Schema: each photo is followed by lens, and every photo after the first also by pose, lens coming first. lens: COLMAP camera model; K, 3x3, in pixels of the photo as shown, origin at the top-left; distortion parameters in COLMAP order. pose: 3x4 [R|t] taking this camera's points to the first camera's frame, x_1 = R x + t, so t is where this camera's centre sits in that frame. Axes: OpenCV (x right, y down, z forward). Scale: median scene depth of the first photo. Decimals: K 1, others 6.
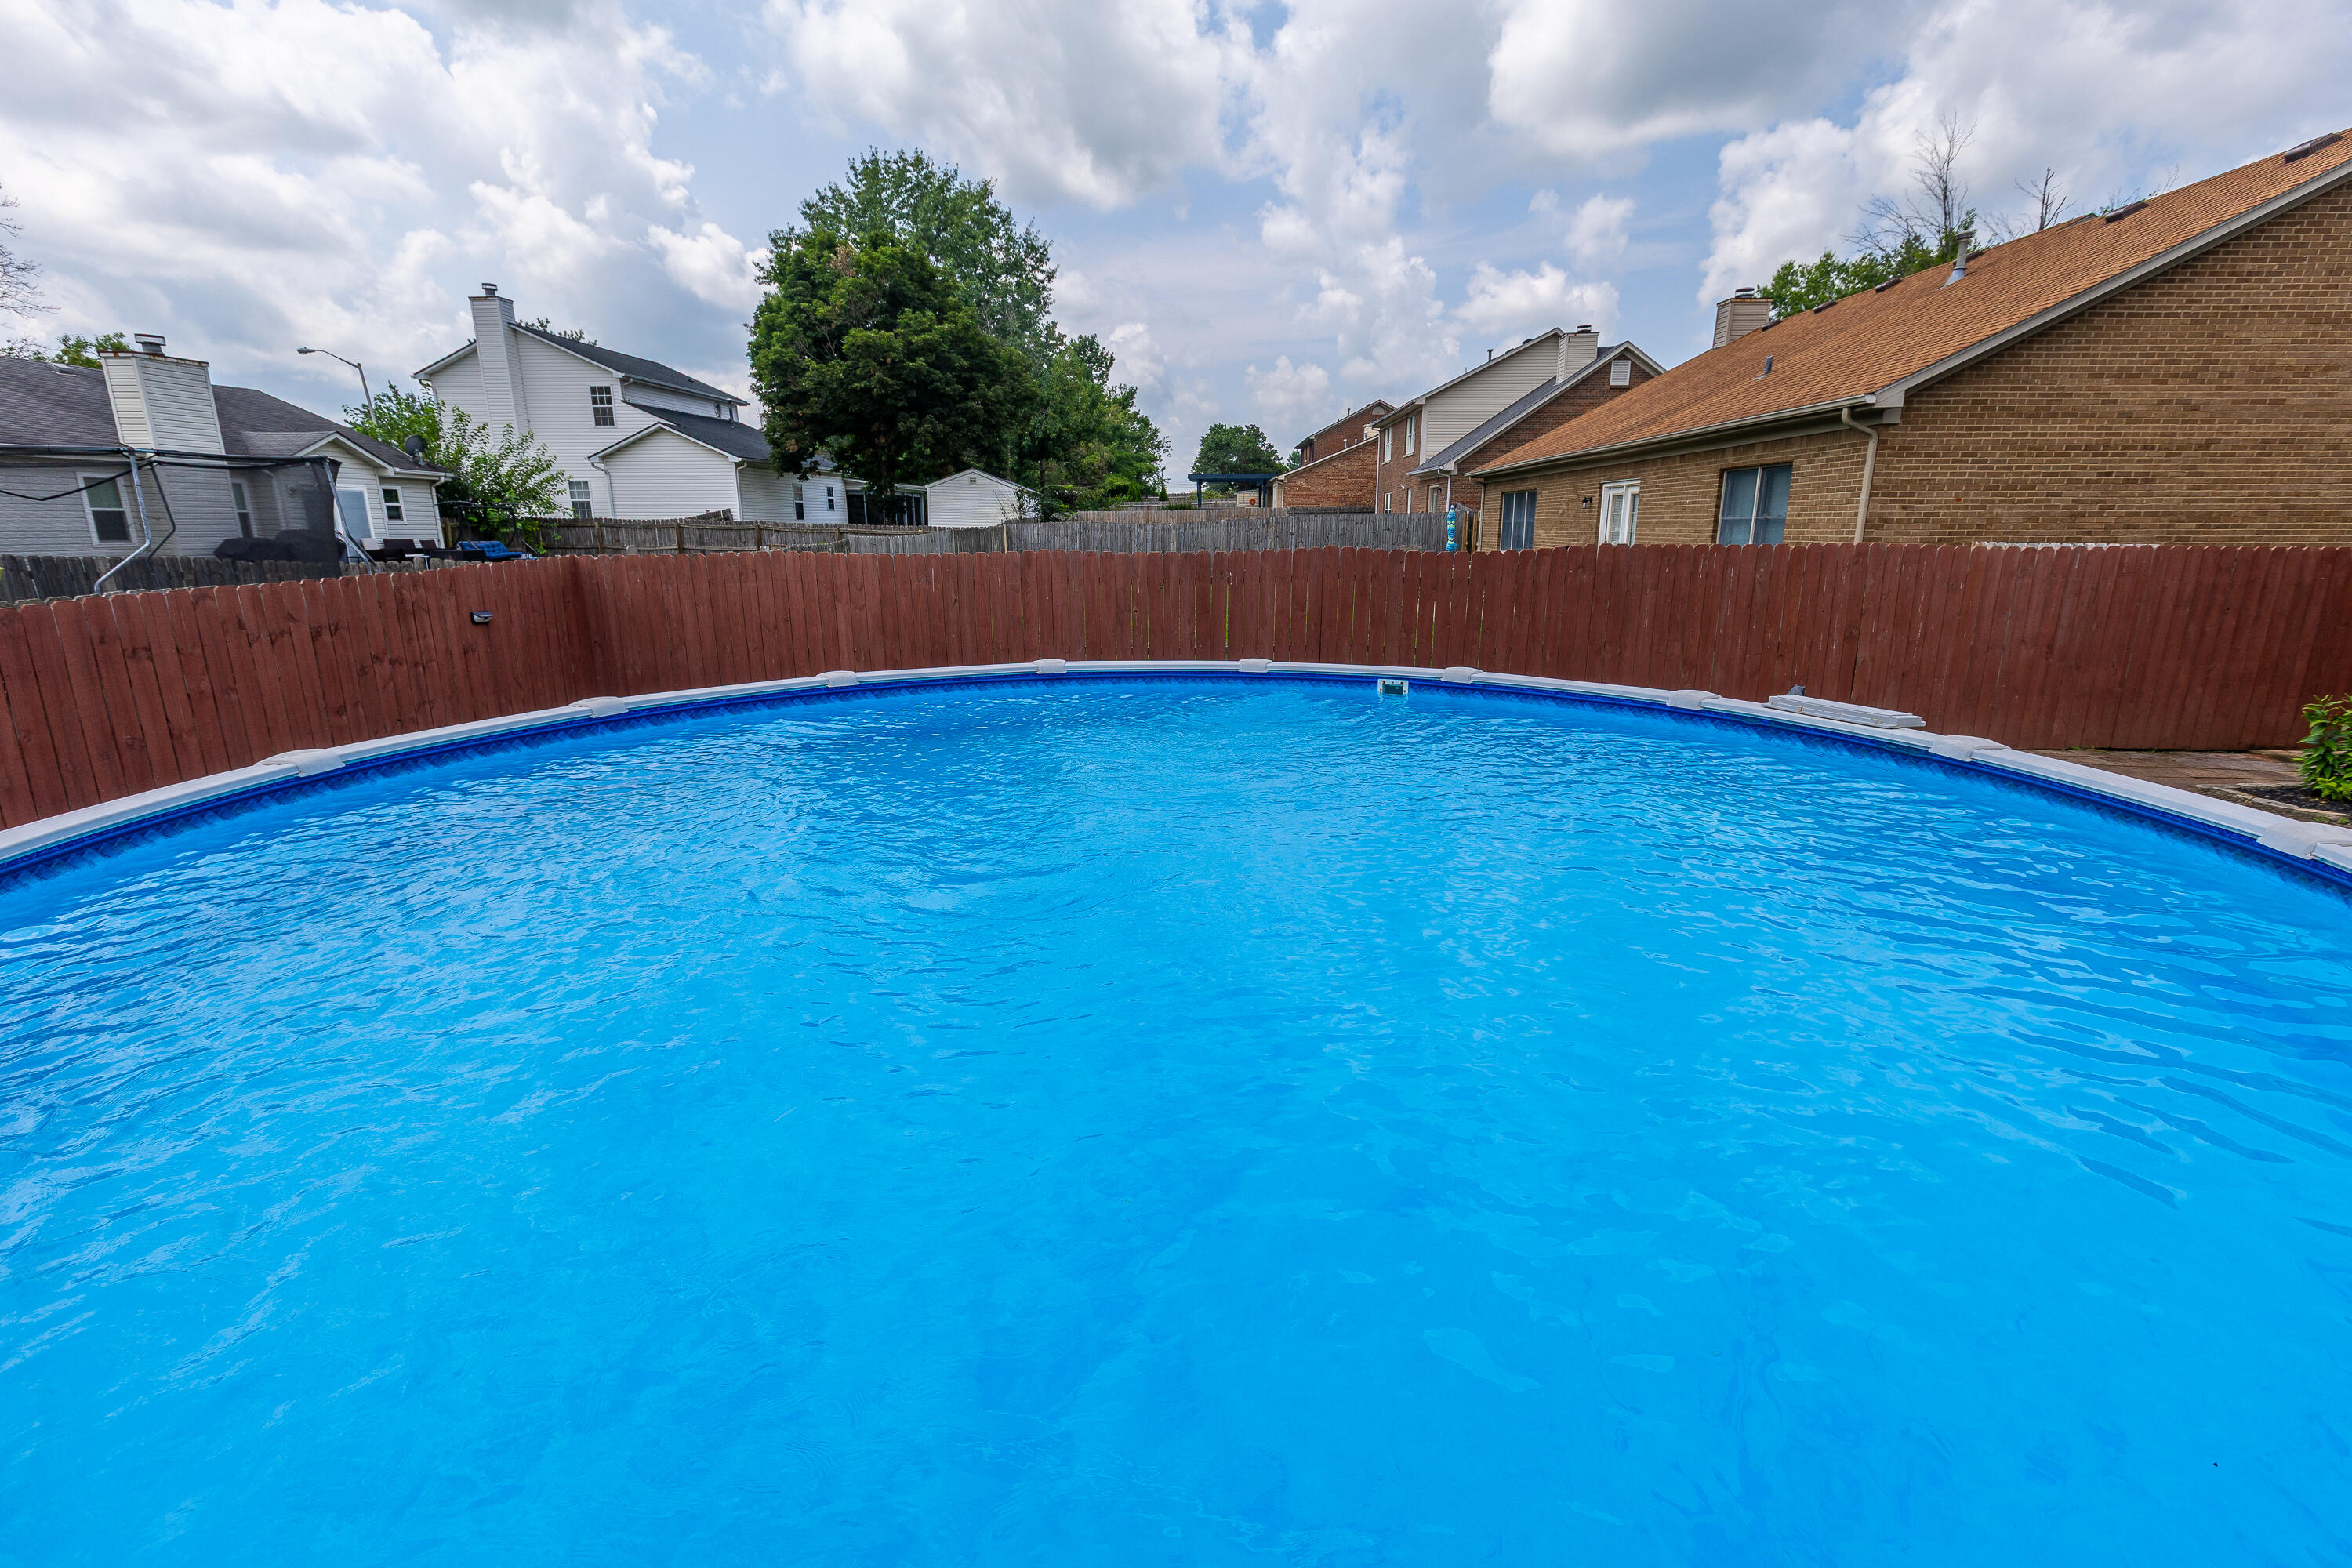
lens RADIAL K [[1043.2, 0, 1182.0], [0, 1043.2, 782.0], [0, 0, 1]] dist [0.001702, -0.000862]
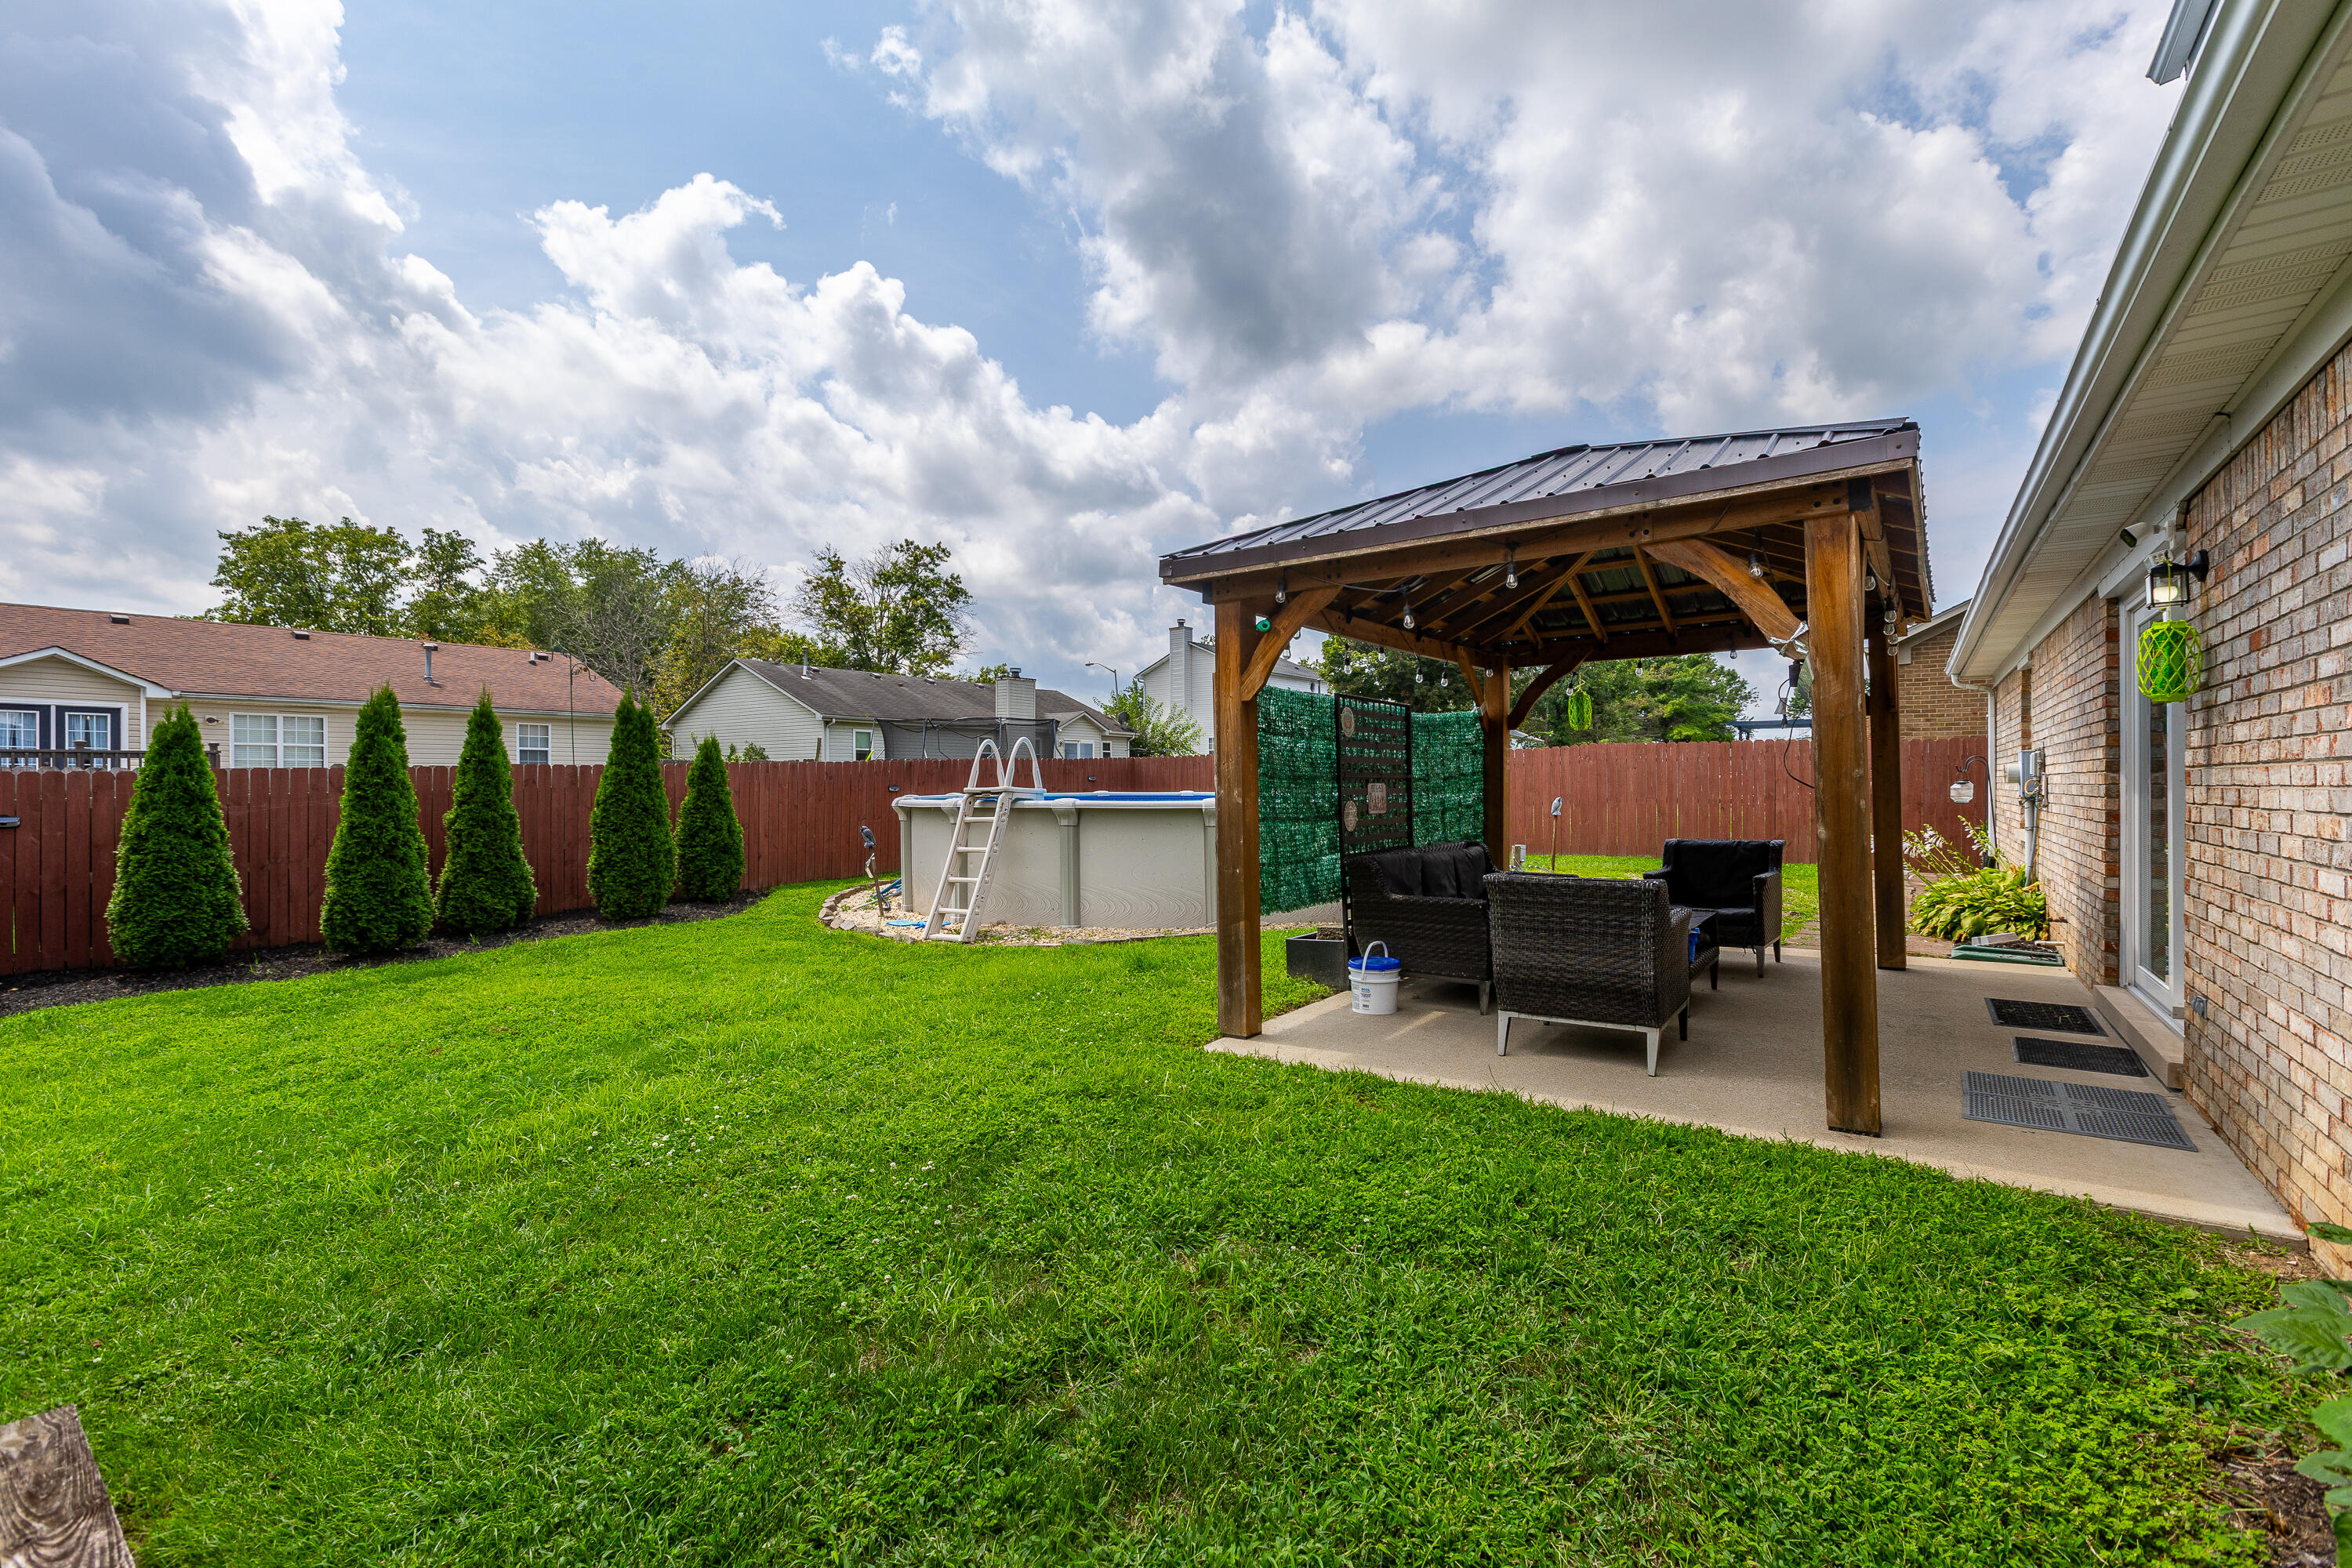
lens RADIAL K [[1043.2, 0, 1182.0], [0, 1043.2, 782.0], [0, 0, 1]] dist [0.001702, -0.000862]
pose [[0.830539, 0.000417, -0.556961, 0.254639], [-0.133941, 0.970802, -0.199007, 0.090214], [0.540615, 0.239883, 0.806344, -0.253094]]
